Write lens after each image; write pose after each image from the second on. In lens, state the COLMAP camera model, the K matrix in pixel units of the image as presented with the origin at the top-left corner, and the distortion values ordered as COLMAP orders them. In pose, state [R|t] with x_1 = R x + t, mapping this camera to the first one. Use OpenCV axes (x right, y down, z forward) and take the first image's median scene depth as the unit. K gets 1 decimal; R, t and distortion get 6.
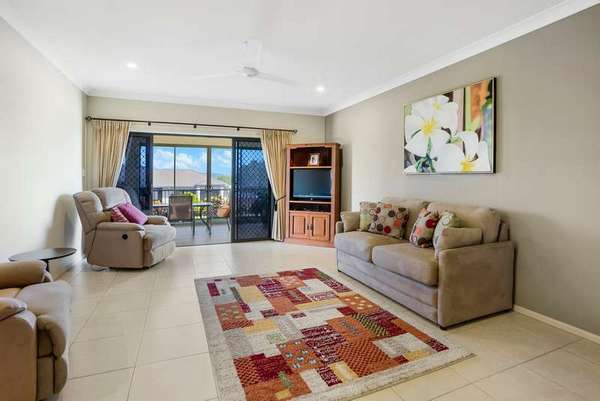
lens RADIAL K [[299.5, 0, 298.8], [0, 299.5, 180.3], [0, 0, 1]] dist [-0.046690, 0.000855]
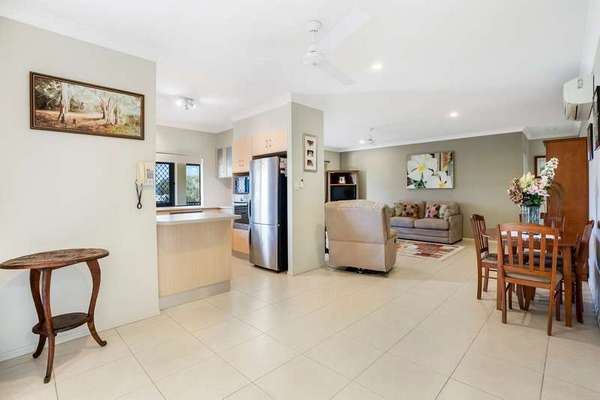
lens RADIAL K [[286.7, 0, 315.0], [0, 286.7, 190.5], [0, 0, 1]] dist [-0.075940, 0.000340]
pose [[0.908507, -0.005139, 0.417837, -1.200523], [0.008390, 0.999947, -0.005945, -0.003790], [-0.417784, 0.008906, 0.908503, -0.598160]]
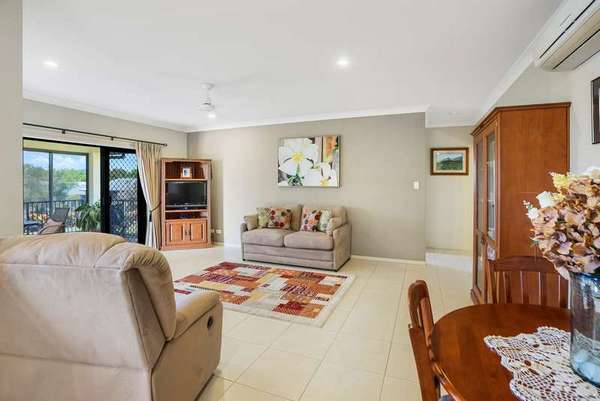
lens RADIAL K [[286.7, 0, 315.0], [0, 286.7, 191.0], [0, 0, 1]] dist [-0.075940, 0.000340]
pose [[0.687737, -0.017403, 0.725752, -0.613824], [0.004014, 0.999788, 0.020171, -0.031497], [-0.725949, -0.010959, 0.687661, -0.105134]]
